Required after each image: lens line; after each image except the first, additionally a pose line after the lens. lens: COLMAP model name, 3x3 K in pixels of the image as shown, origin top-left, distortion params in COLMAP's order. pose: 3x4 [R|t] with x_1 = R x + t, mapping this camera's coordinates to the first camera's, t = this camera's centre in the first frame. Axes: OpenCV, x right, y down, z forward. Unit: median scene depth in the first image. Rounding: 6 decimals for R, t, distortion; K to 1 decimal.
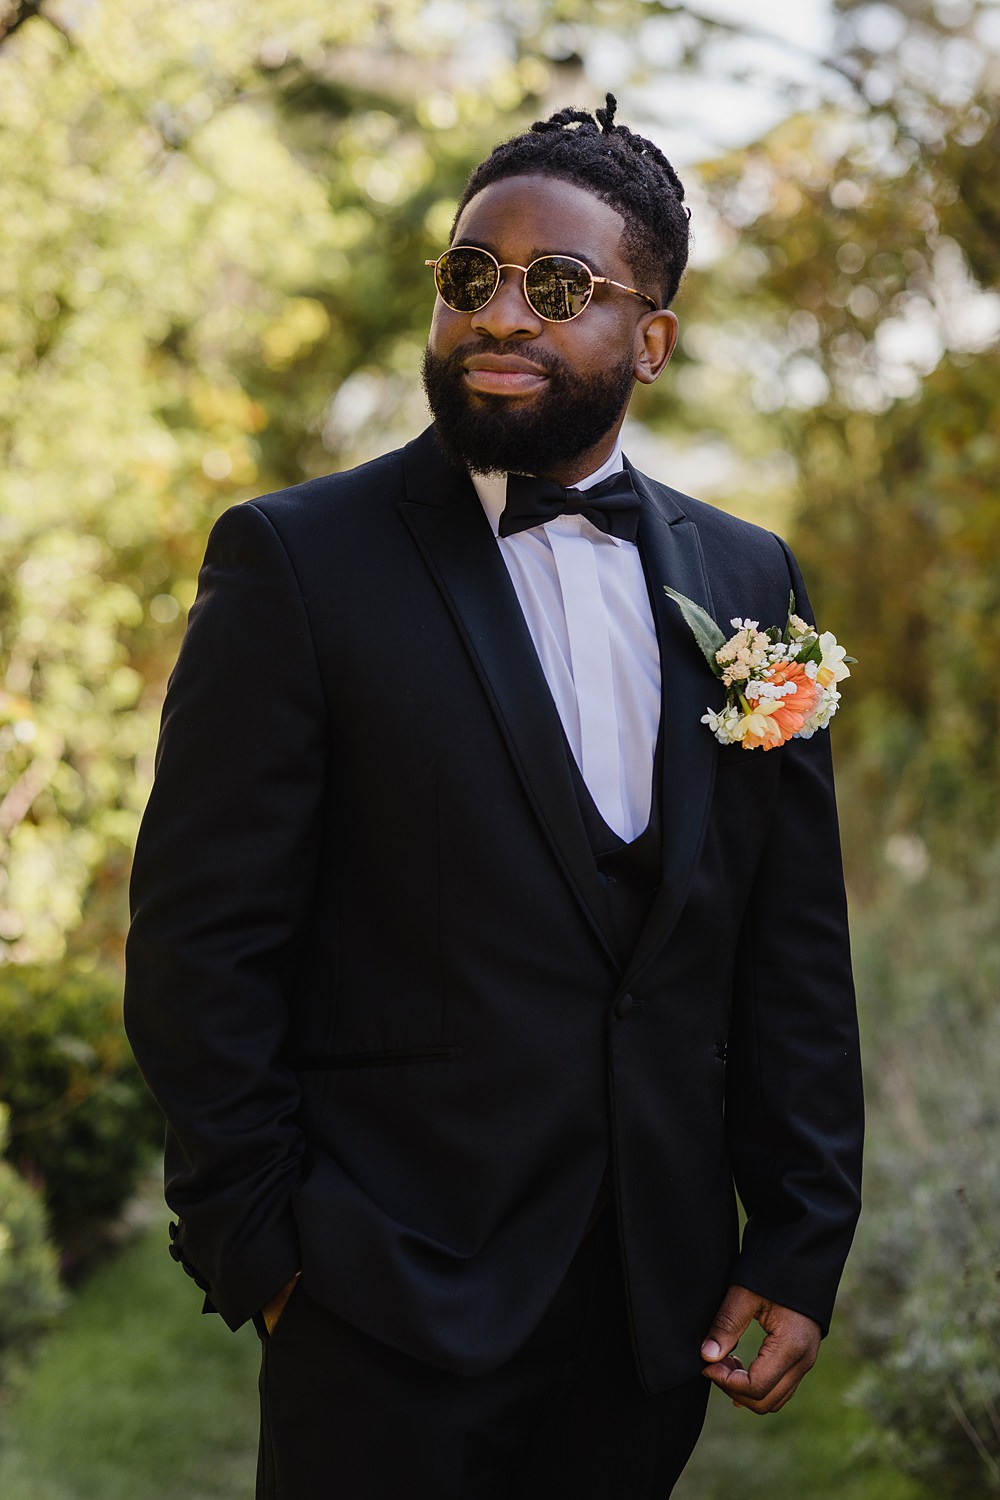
lens RADIAL K [[3450.9, 0, 505.4], [0, 3450.9, 753.3], [0, 0, 1]] dist [0.053733, 0.000000]
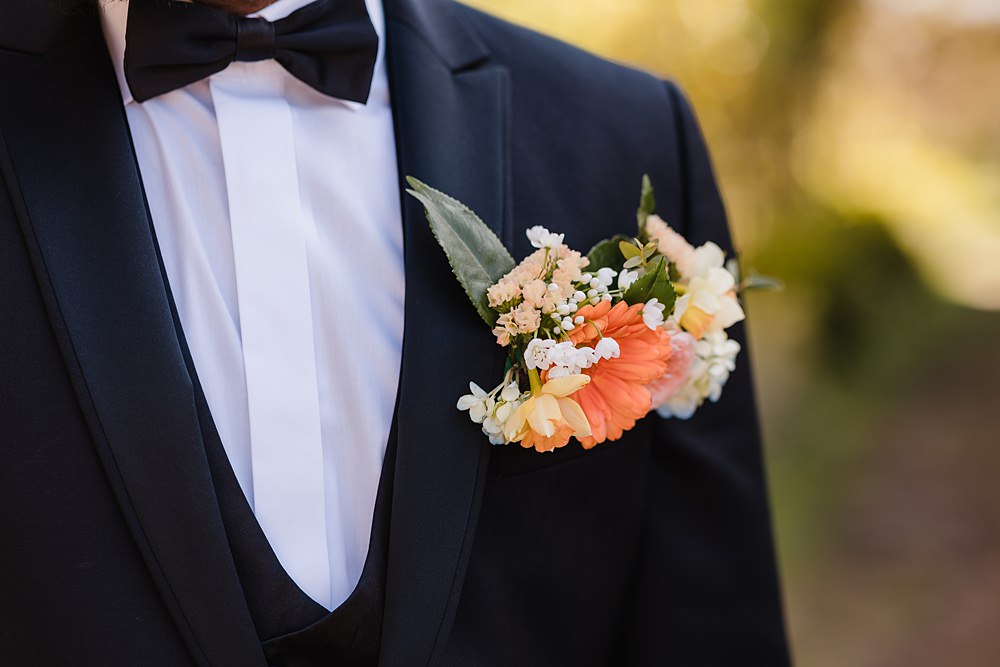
lens RADIAL K [[2300.6, 0, 499.2], [0, 2300.6, 333.6], [0, 0, 1]] dist [0.053733, 0.000000]
pose [[0.972729, -0.003357, -0.231919, 0.154338], [0.015043, 0.998703, 0.048640, -0.040539], [0.231455, -0.050802, 0.971518, 0.616383]]
